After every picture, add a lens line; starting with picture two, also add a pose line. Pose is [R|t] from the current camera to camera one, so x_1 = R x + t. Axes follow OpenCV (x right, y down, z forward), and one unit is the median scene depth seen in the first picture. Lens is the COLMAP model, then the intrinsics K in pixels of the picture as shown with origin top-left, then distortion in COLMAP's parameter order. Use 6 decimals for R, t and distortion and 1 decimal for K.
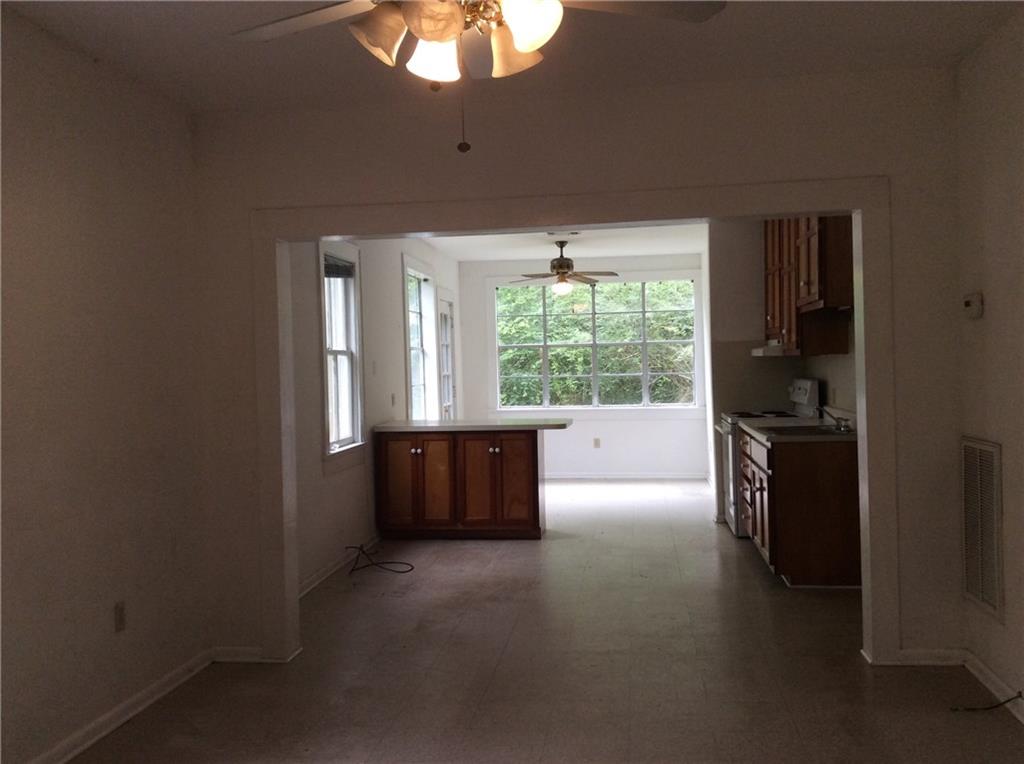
lens RADIAL K [[993.4, 0, 512.0], [0, 993.4, 382.0], [0, 0, 1]] dist [0.162894, -0.011079]
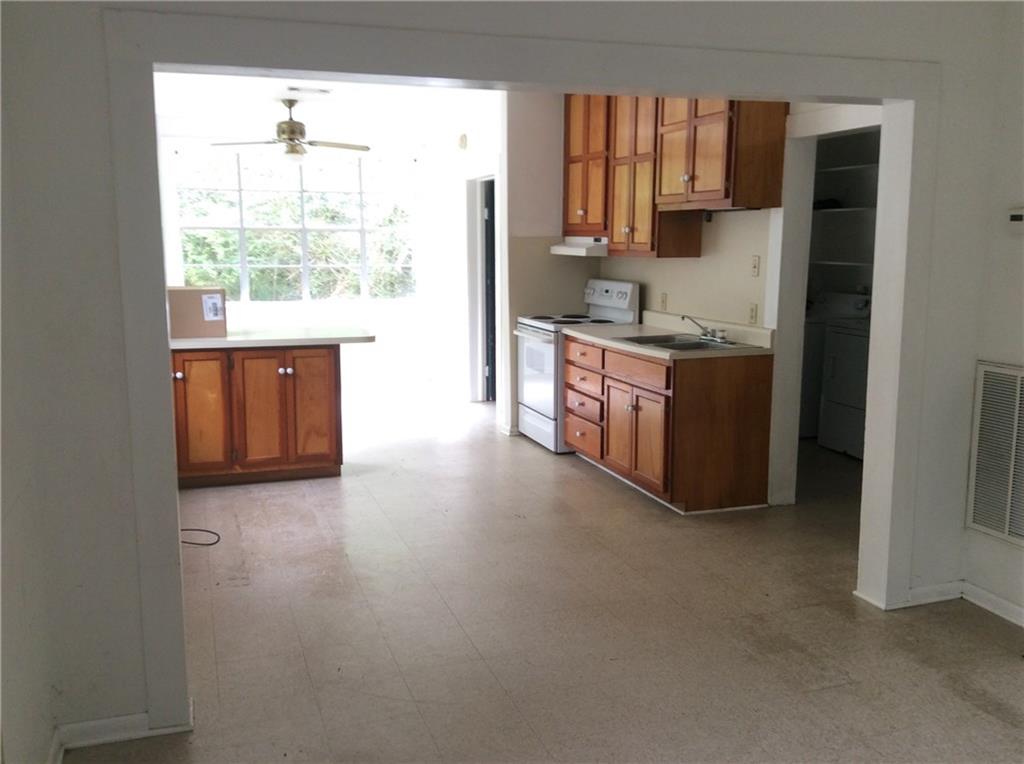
lens RADIAL K [[993.4, 0, 512.0], [0, 993.4, 382.0], [0, 0, 1]] dist [0.162894, -0.011079]
pose [[0.895851, -0.043573, 0.442214, -0.206698], [-0.011569, 0.992556, 0.121237, -0.020679], [-0.444204, -0.113727, 0.888678, 0.214675]]
